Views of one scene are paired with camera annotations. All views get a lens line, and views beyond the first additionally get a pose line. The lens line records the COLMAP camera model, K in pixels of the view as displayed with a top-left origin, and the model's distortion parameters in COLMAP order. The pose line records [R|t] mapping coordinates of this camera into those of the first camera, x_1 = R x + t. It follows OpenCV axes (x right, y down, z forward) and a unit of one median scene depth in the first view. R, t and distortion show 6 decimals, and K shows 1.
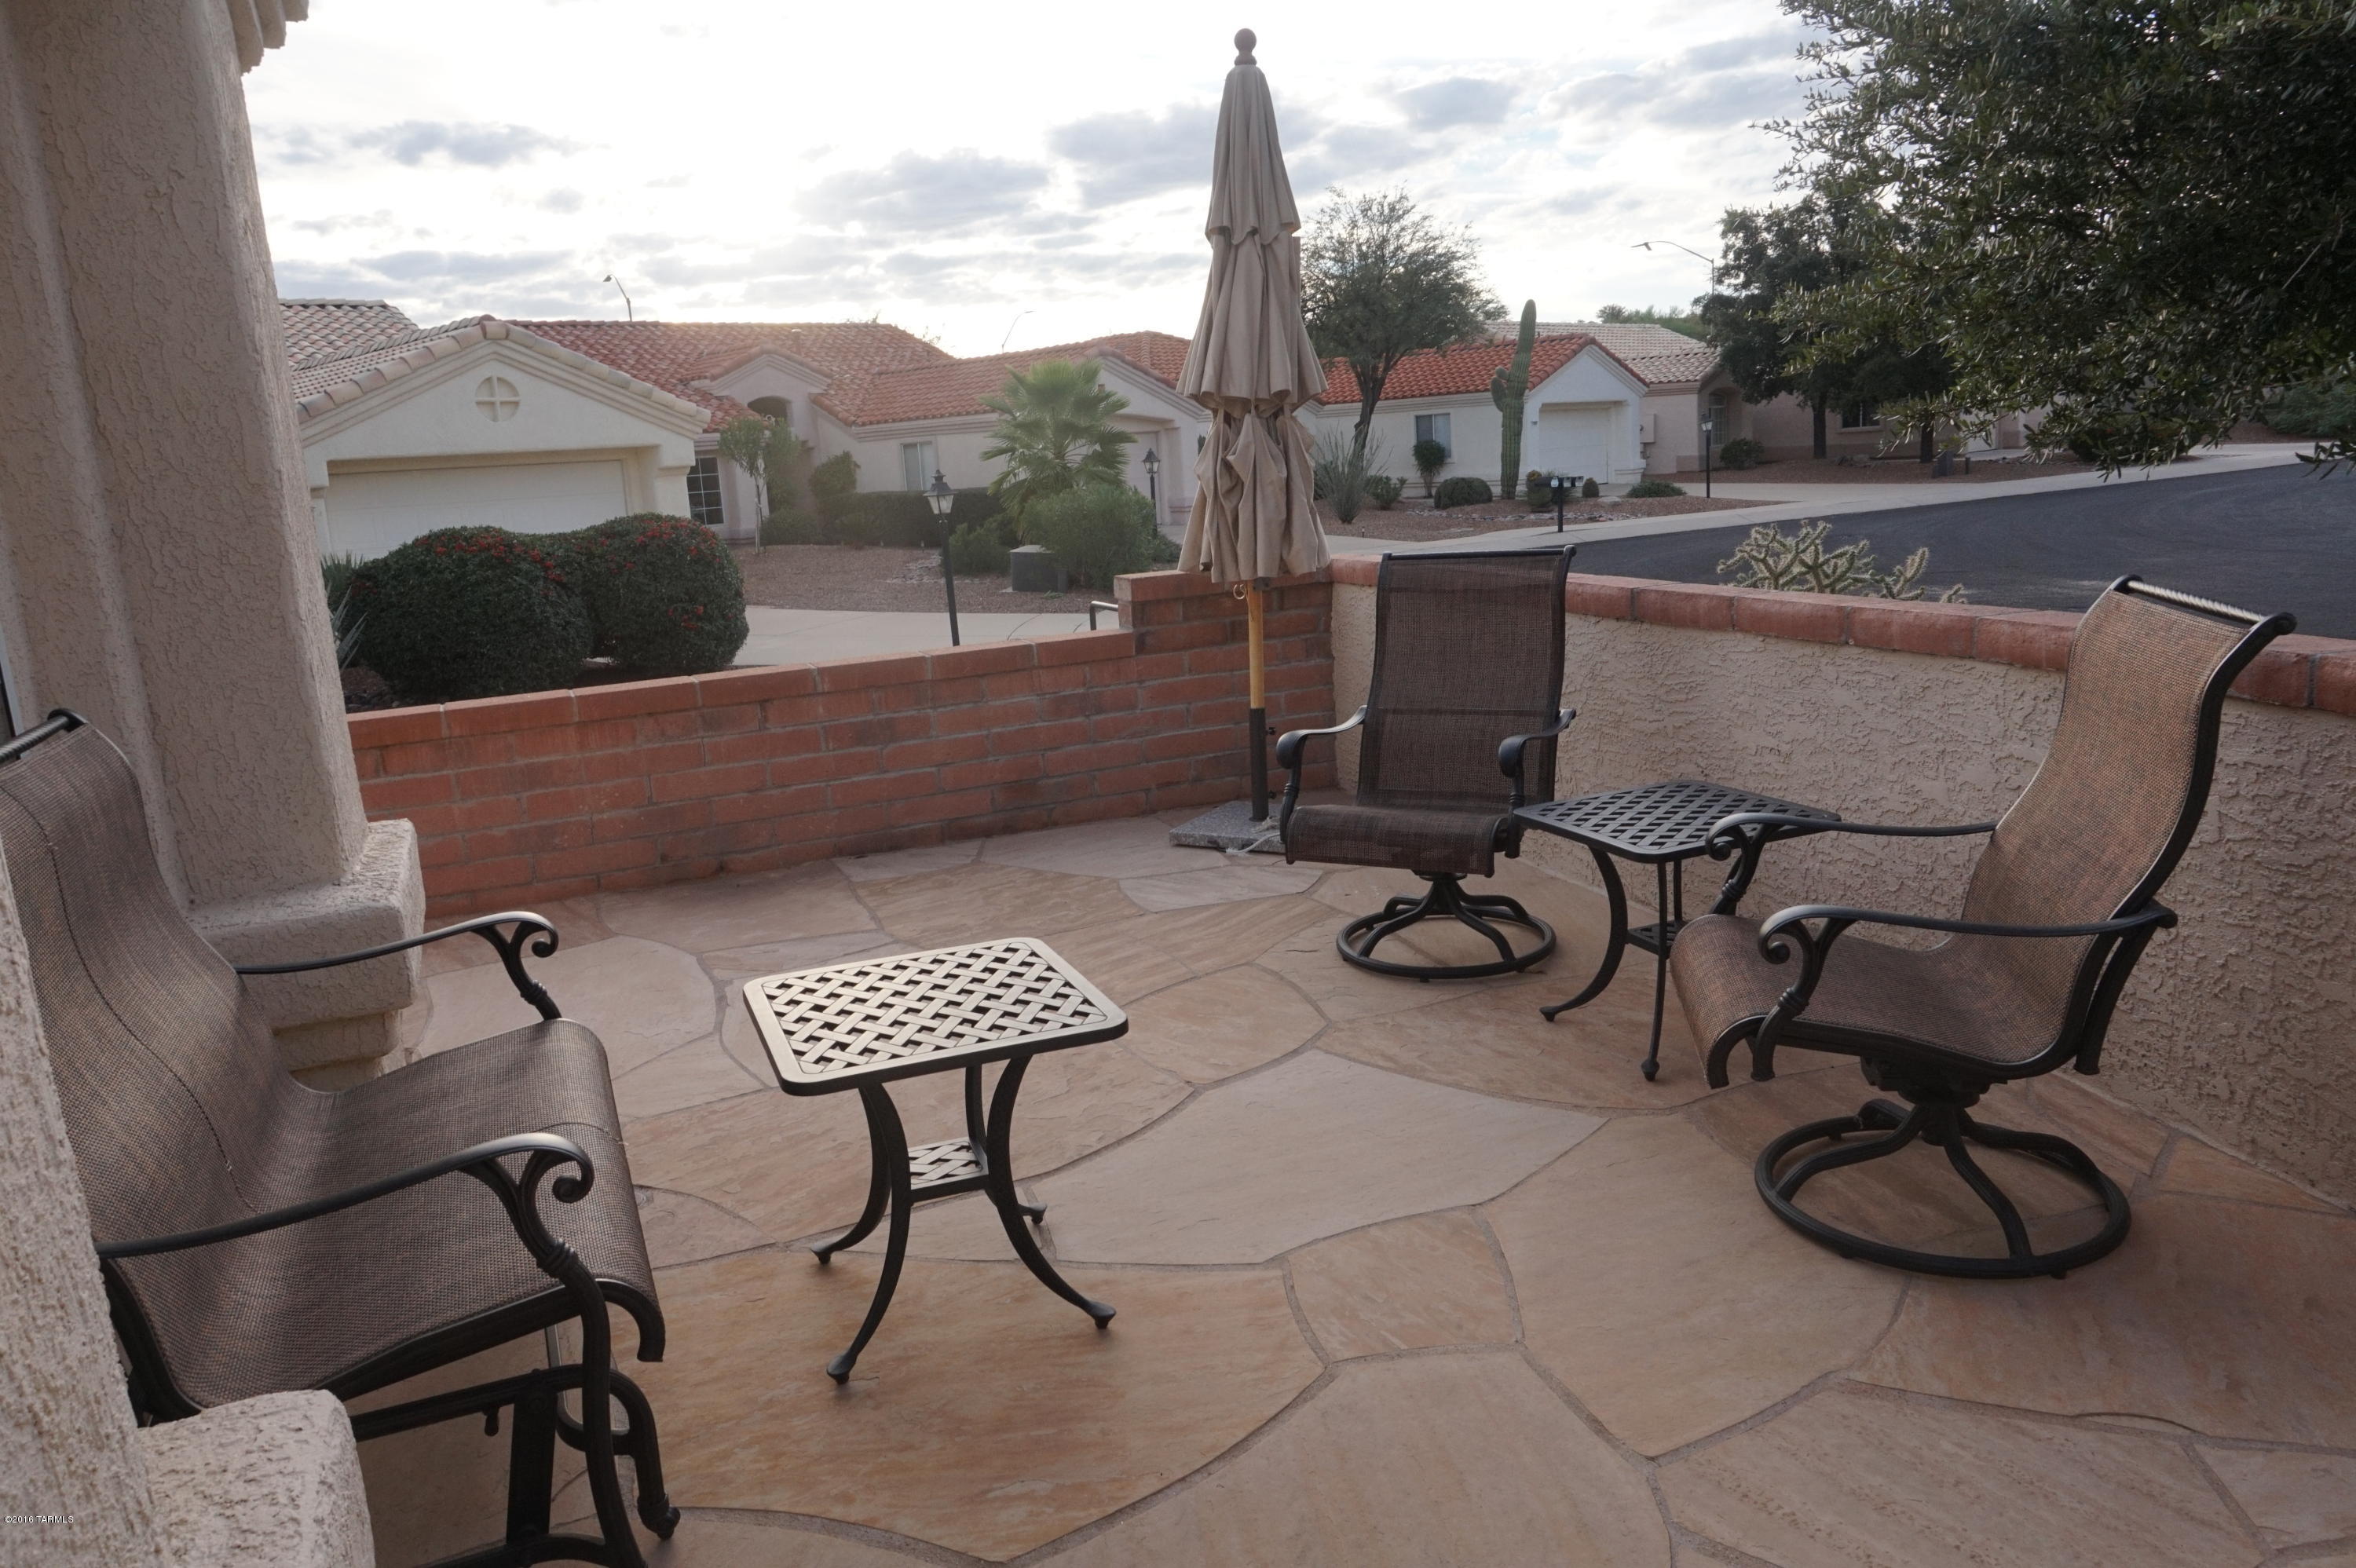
lens RADIAL K [[1599.9, 0, 1170.3], [0, 1599.9, 793.4], [0, 0, 1]] dist [-0.027187, 0.029012]
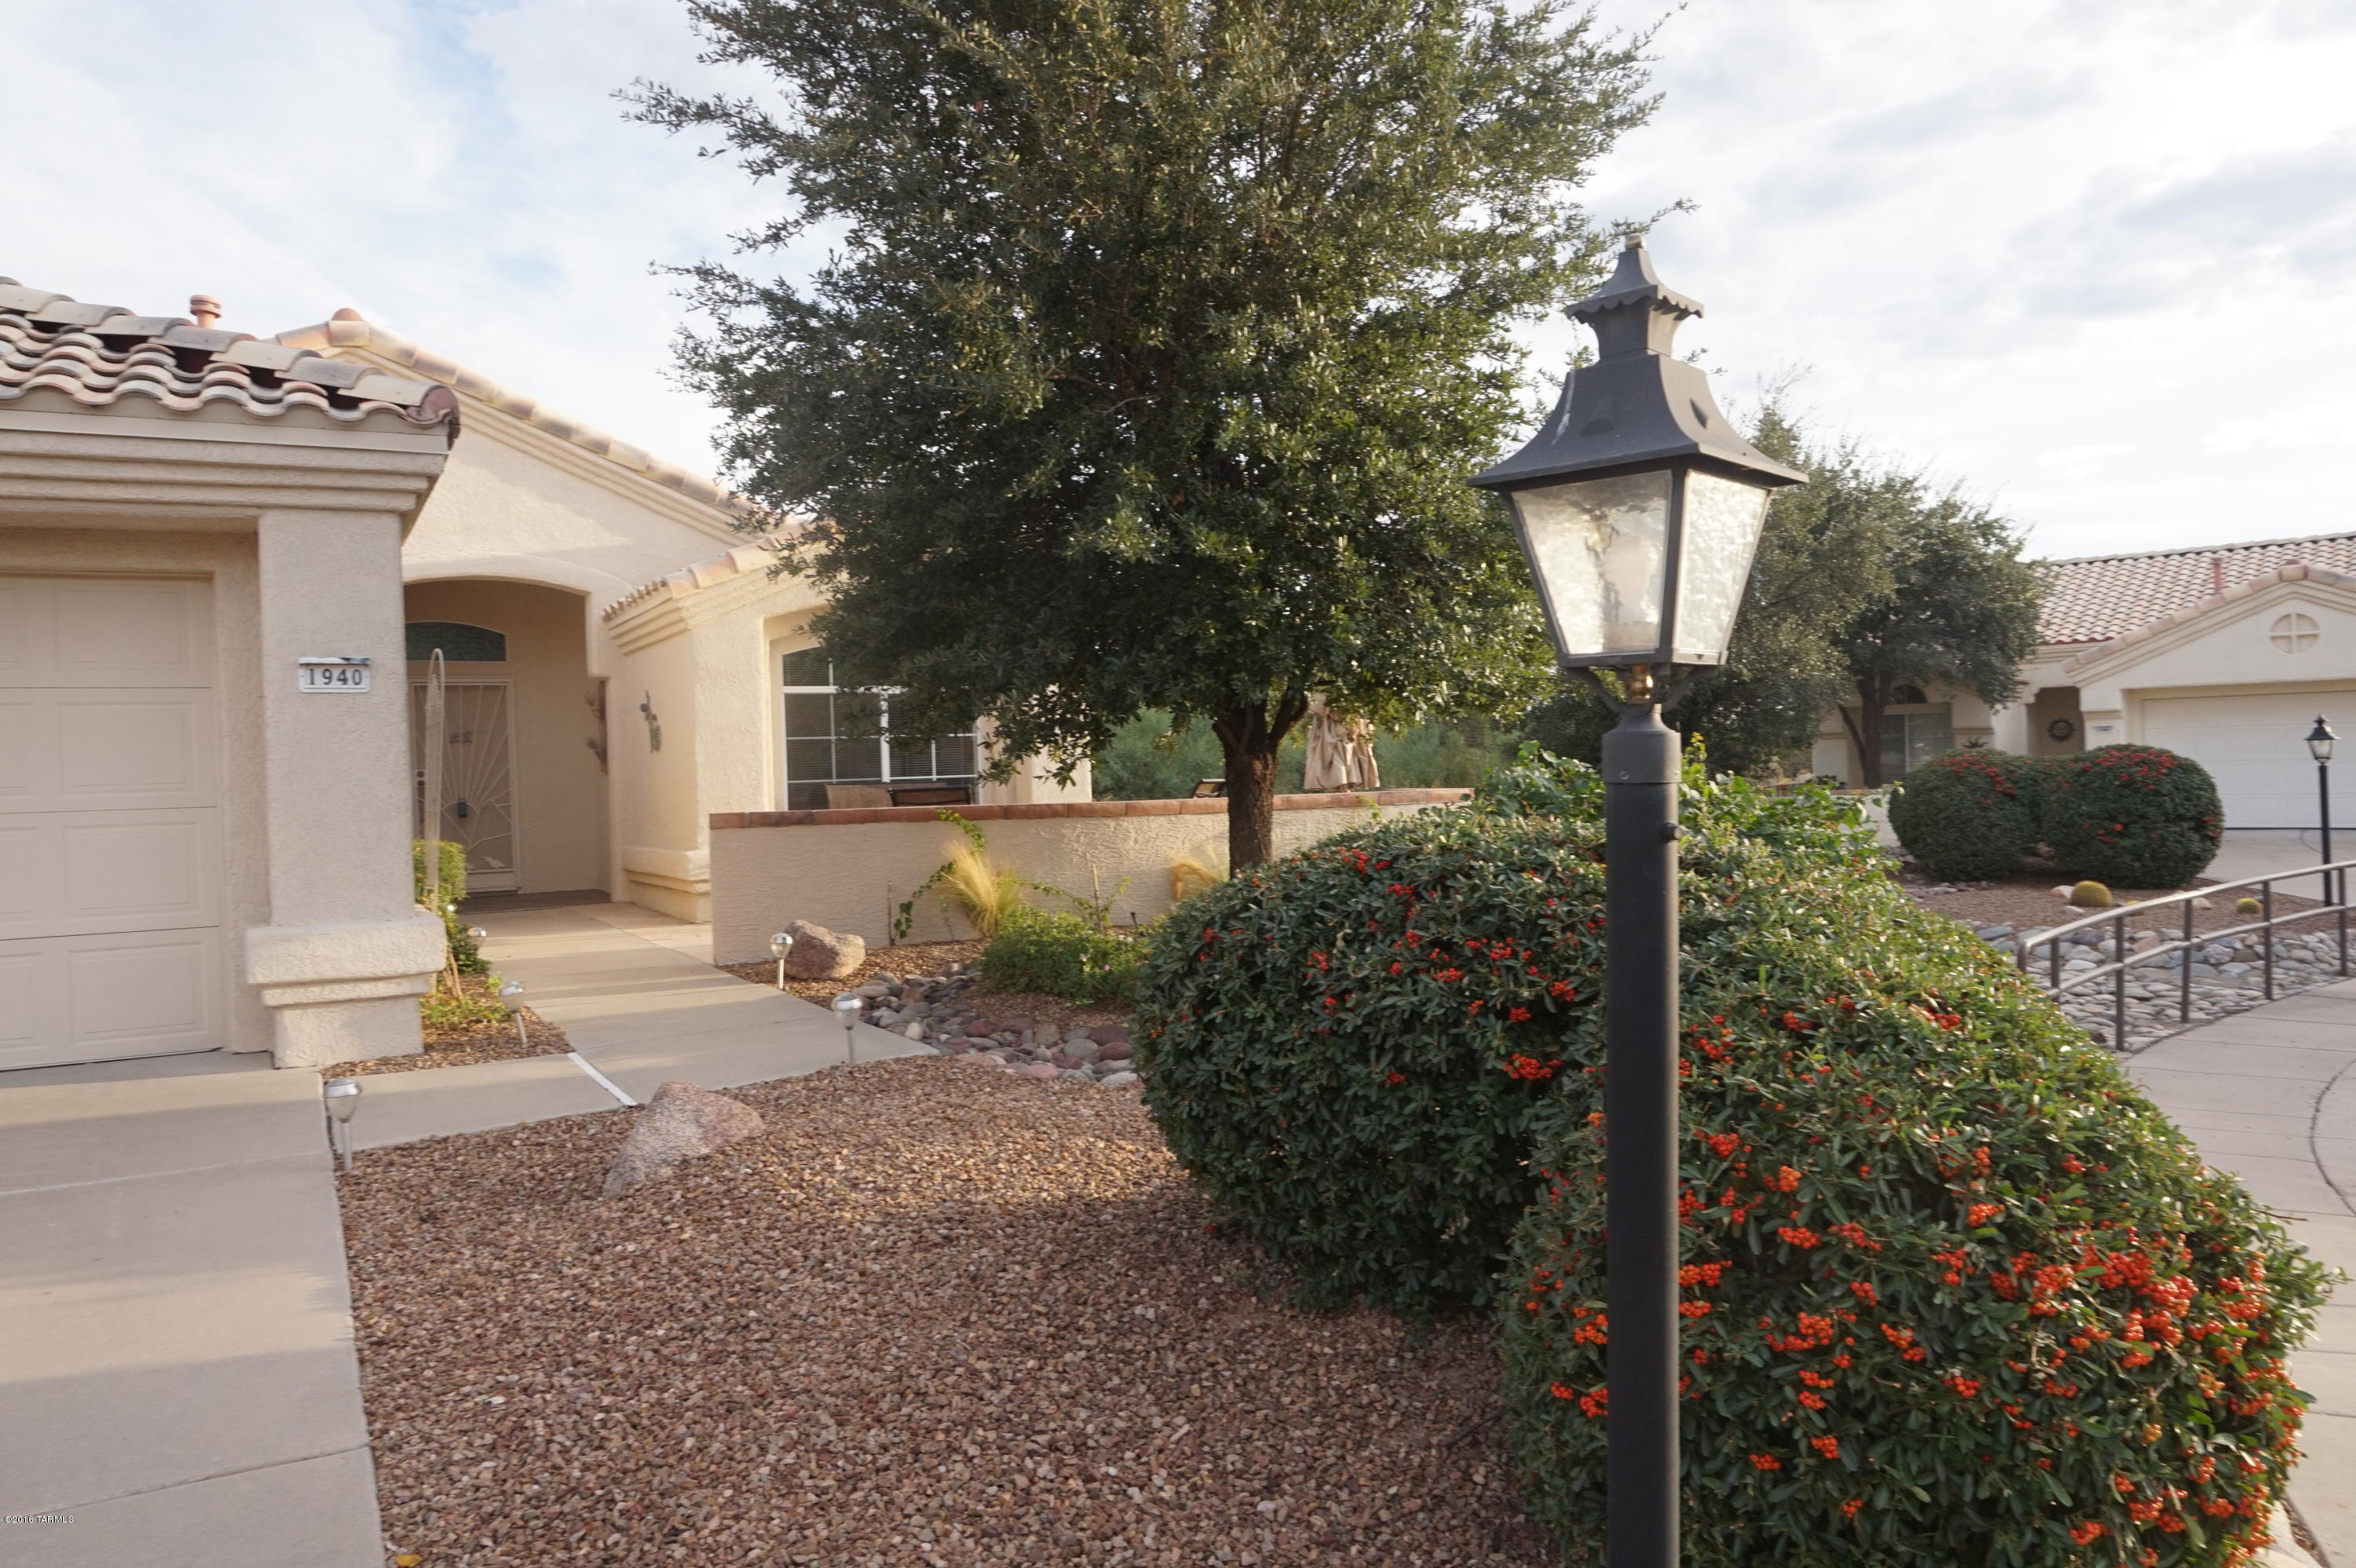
lens RADIAL K [[1599.9, 0, 1170.3], [0, 1599.9, 793.4], [0, 0, 1]] dist [-0.027187, 0.029012]
pose [[0.108283, 0.070634, -0.991608, 1.999722], [-0.183414, 0.981768, 0.049905, -0.179358], [0.977054, 0.176471, 0.119264, 0.461193]]
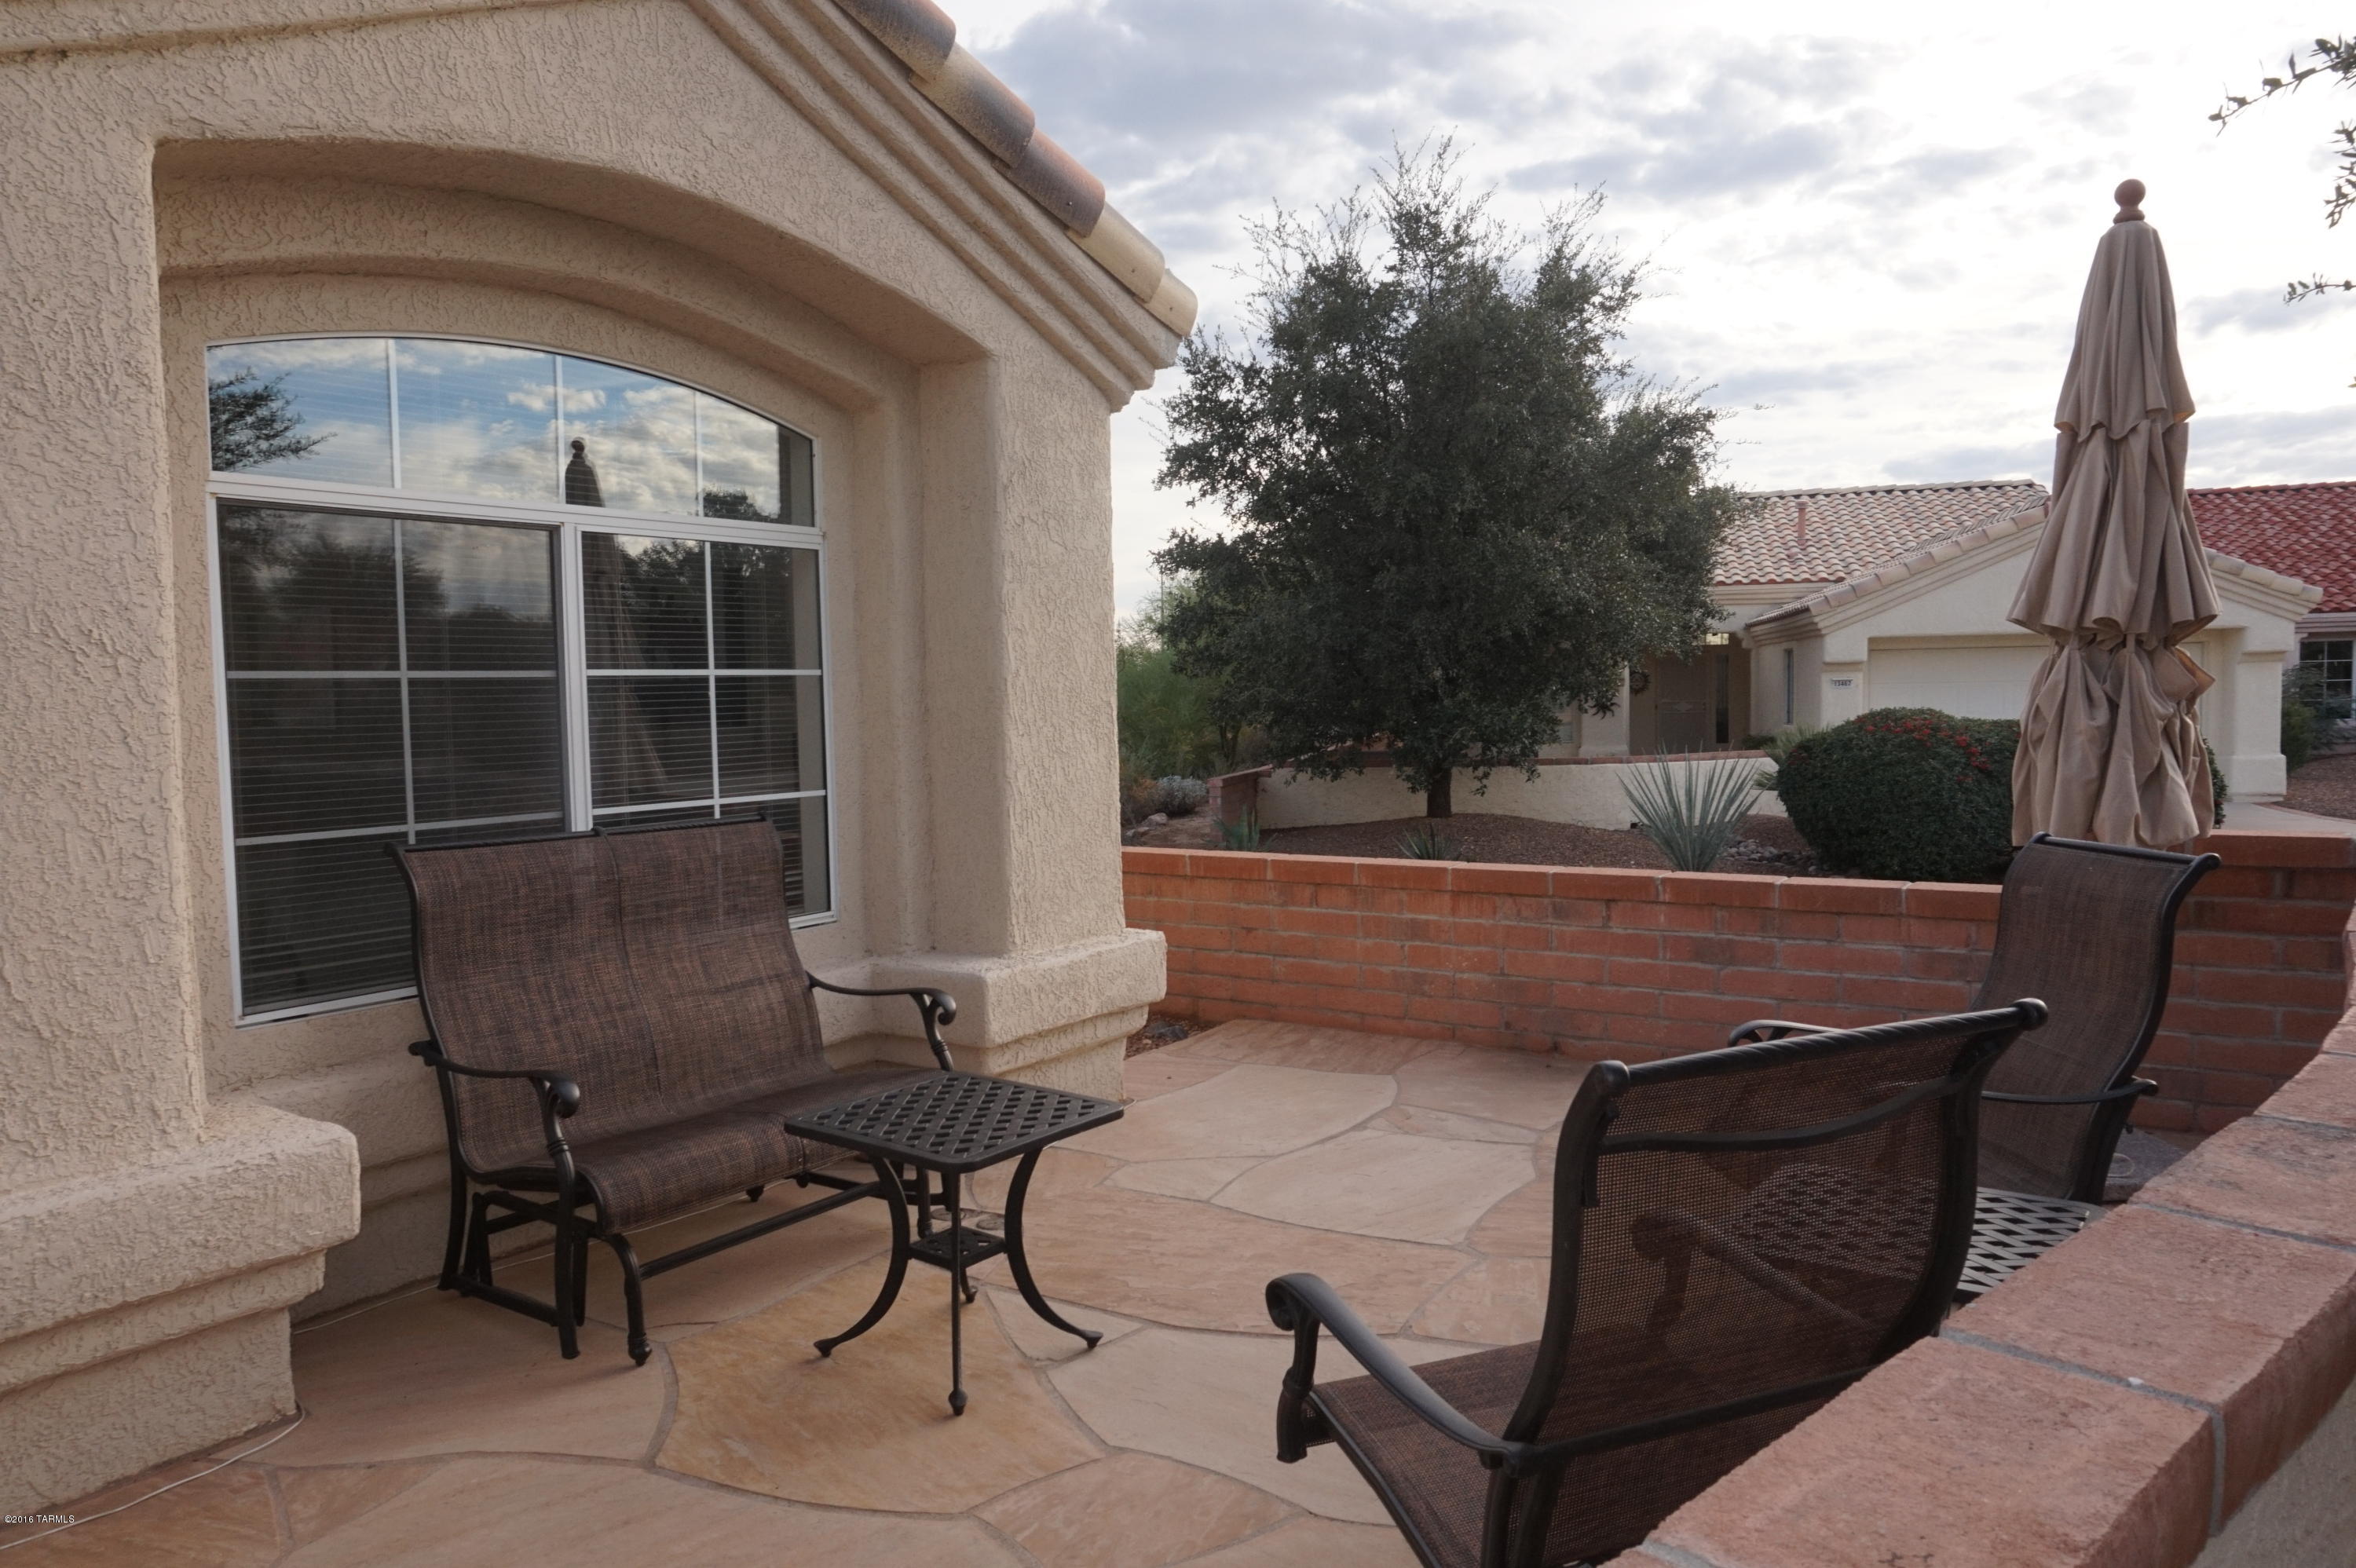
lens RADIAL K [[1599.9, 0, 1170.3], [0, 1599.9, 793.4], [0, 0, 1]] dist [-0.027187, 0.029012]
pose [[0.522338, 0.104441, -0.846319, 0.453007], [-0.188626, 0.982037, 0.004771, -0.074042], [0.831615, 0.157146, 0.532655, 0.184102]]
